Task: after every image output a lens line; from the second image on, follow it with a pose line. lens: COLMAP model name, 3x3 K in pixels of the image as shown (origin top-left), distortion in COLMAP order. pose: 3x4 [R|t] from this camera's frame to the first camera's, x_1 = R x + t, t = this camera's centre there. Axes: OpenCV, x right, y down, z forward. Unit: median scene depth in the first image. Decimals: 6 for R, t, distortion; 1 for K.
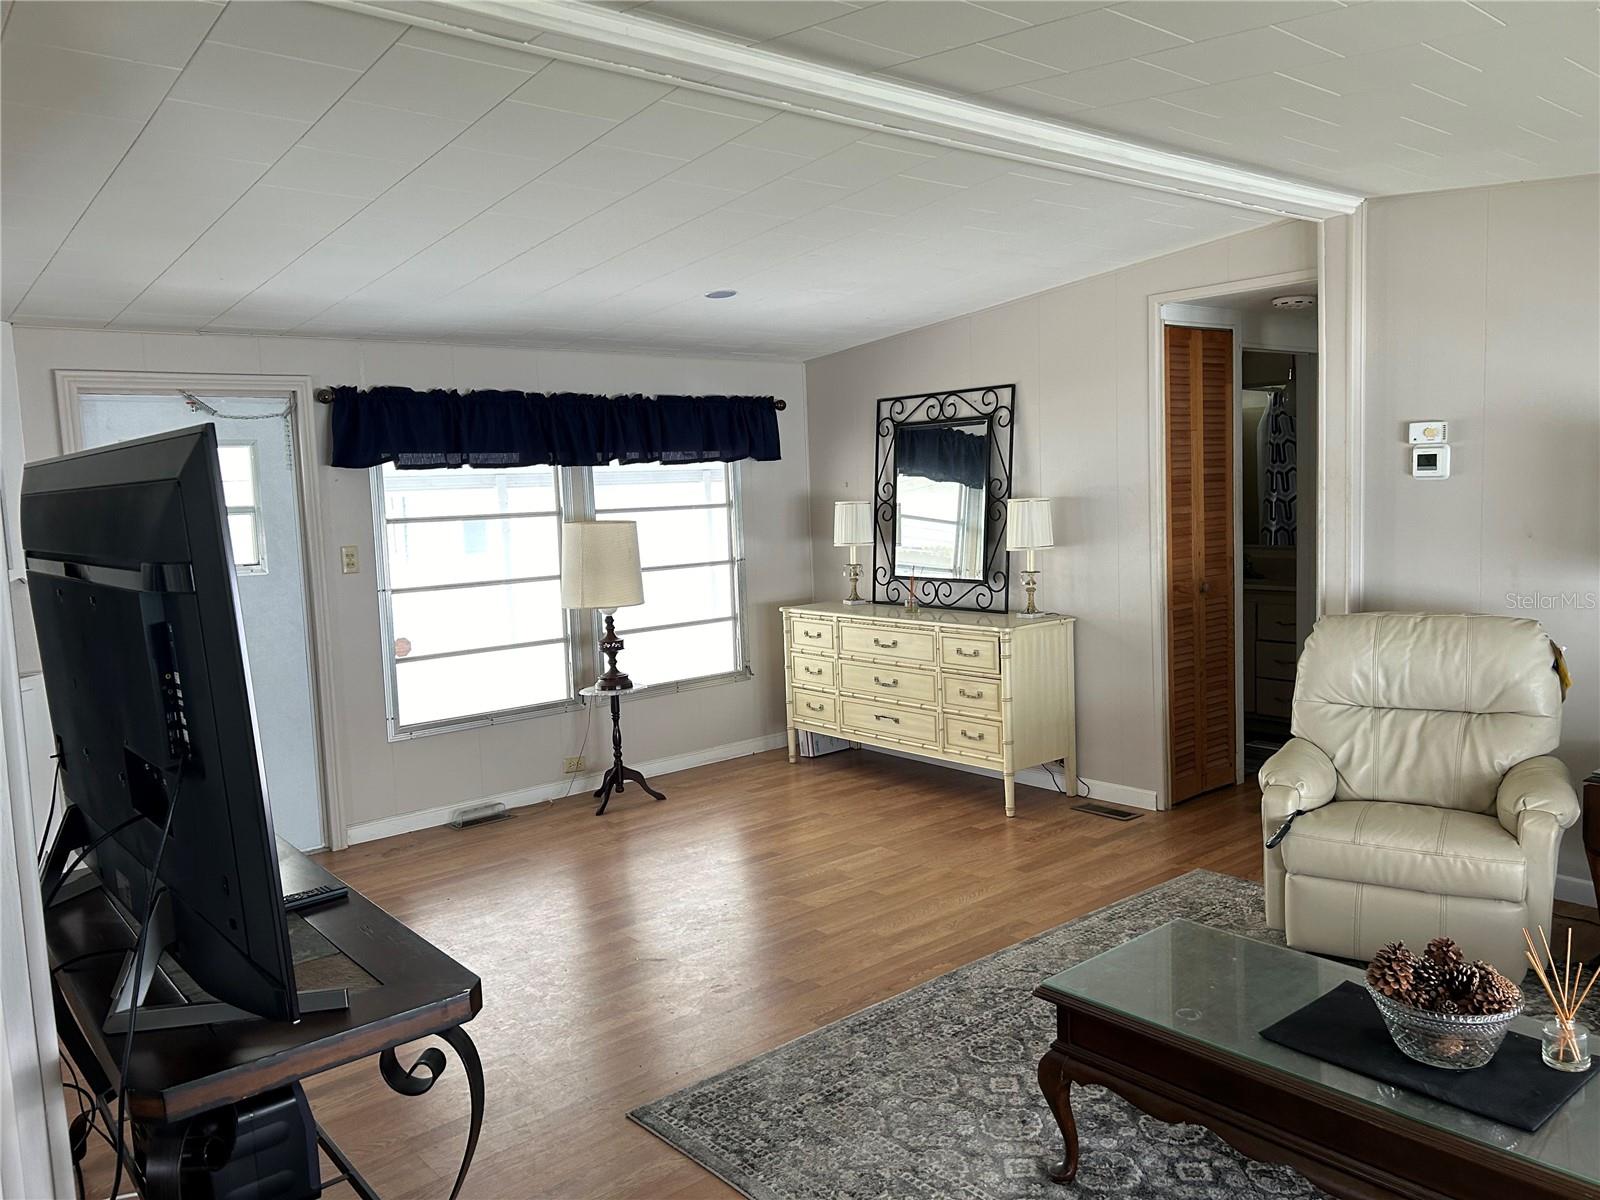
lens RADIAL K [[1198.8, 0, 791.3], [0, 1198.8, 602.1], [0, 0, 1]] dist [0.106901, -0.134180]
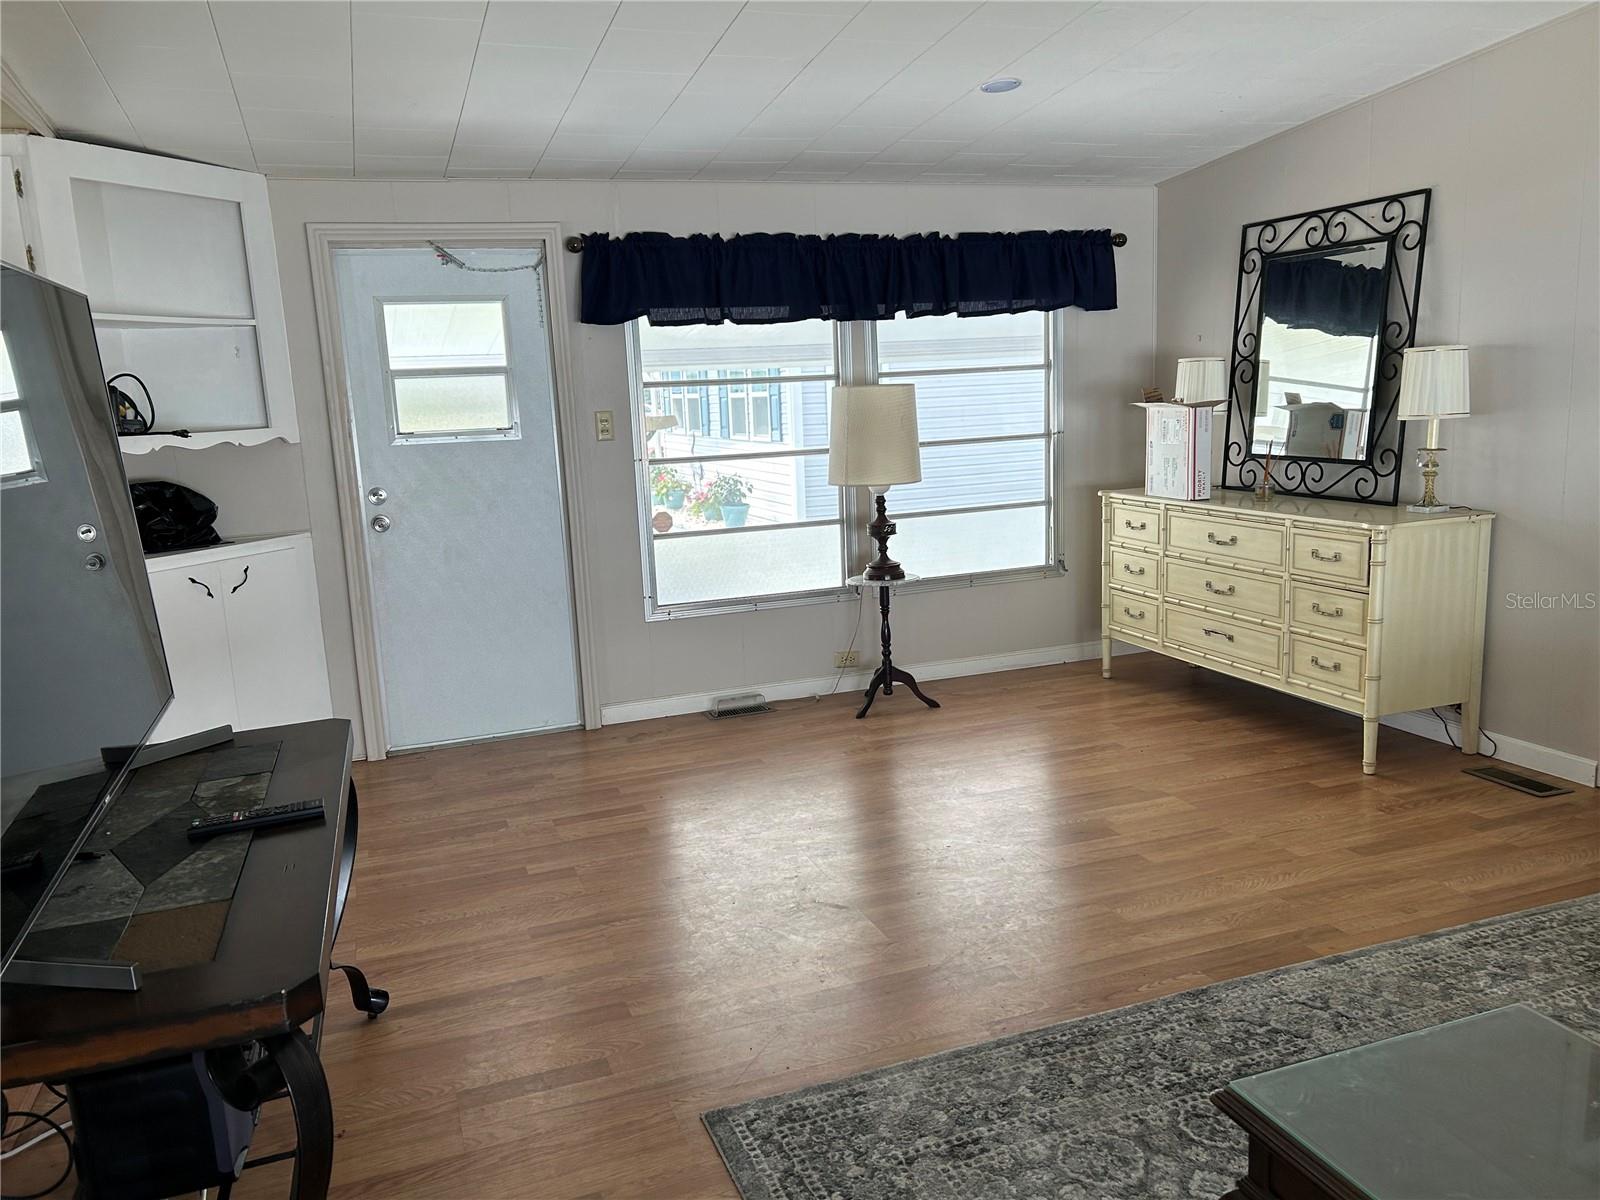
lens RADIAL K [[1198.8, 0, 791.3], [0, 1198.8, 602.1], [0, 0, 1]] dist [0.106901, -0.134180]
pose [[0.939140, 0.060105, -0.338235, 0.088621], [-0.027131, 0.994477, 0.101388, 0.002268], [0.342460, -0.086041, 0.935584, 0.158823]]
